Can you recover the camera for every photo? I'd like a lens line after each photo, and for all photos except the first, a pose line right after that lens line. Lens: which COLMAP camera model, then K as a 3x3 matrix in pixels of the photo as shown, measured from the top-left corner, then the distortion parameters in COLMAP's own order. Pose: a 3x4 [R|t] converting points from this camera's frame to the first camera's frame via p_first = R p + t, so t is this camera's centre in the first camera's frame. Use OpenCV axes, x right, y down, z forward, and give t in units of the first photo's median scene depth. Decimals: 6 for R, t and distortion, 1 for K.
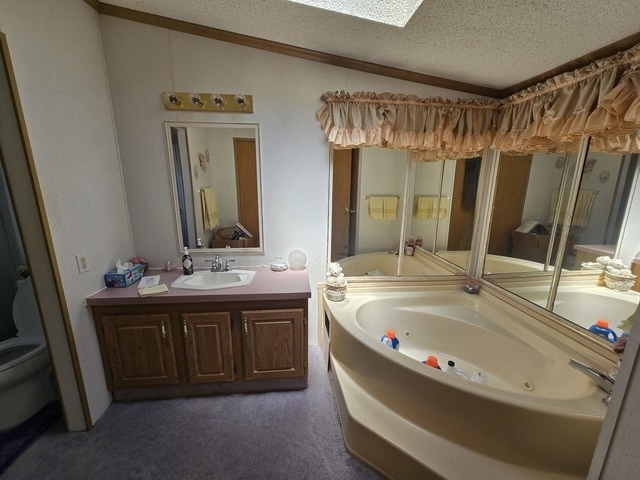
lens RADIAL K [[264.4, 0, 315.4], [0, 264.4, 244.3], [0, 0, 1]] dist [-0.001209, -0.000247]
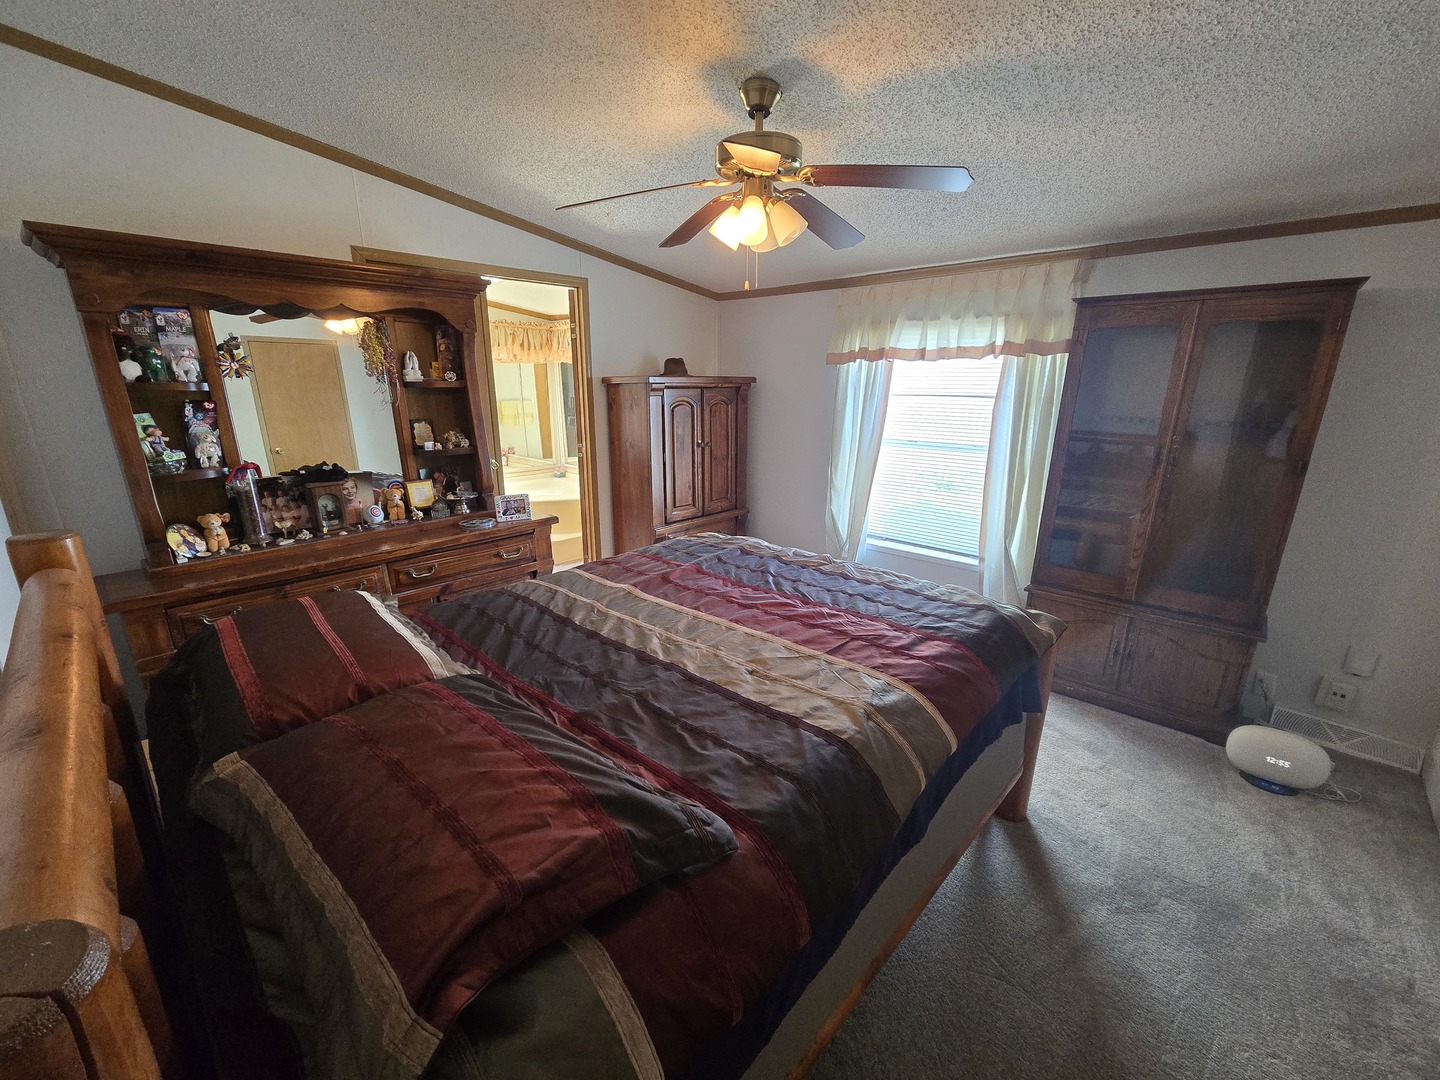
lens RADIAL K [[594.8, 0, 709.7], [0, 594.8, 549.7], [0, 0, 1]] dist [-0.001209, -0.000247]
pose [[0.753387, -0.186999, 0.630428, -0.798165], [0.152110, 0.982270, 0.109586, 0.370409], [-0.639743, 0.013334, 0.768474, -1.810132]]
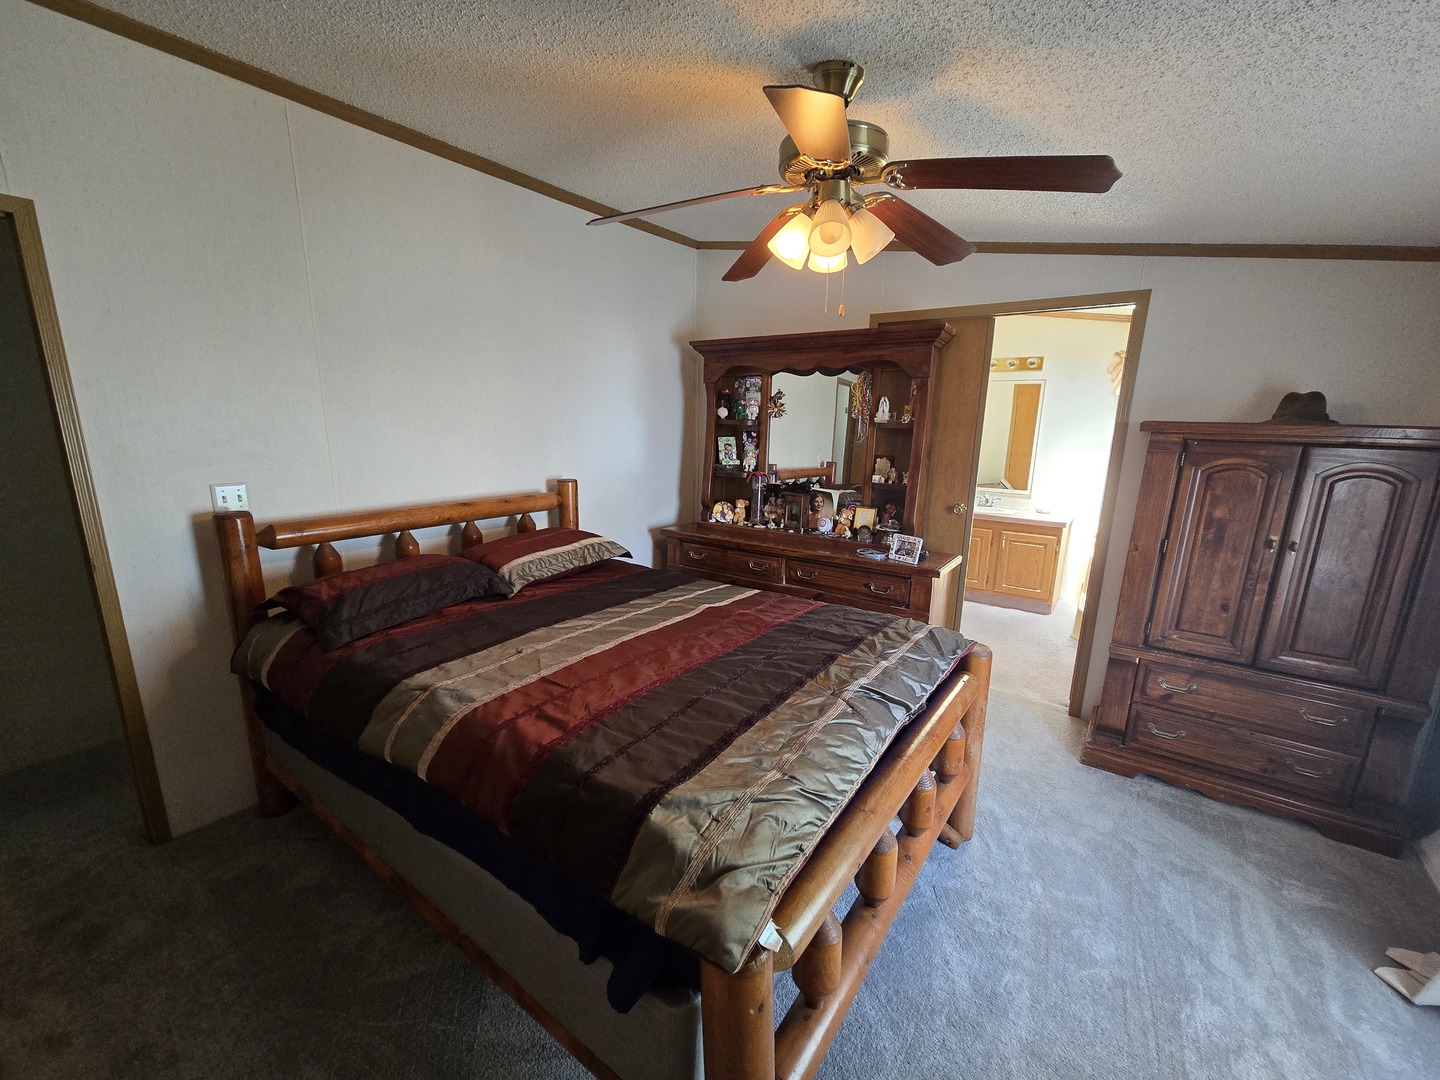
lens RADIAL K [[594.8, 0, 709.7], [0, 594.8, 549.7], [0, 0, 1]] dist [-0.001209, -0.000247]
pose [[0.750484, 0.151857, -0.643205, 0.446609], [-0.158351, 0.986212, 0.048077, 0.363281], [0.641638, 0.065771, 0.764183, -1.797214]]
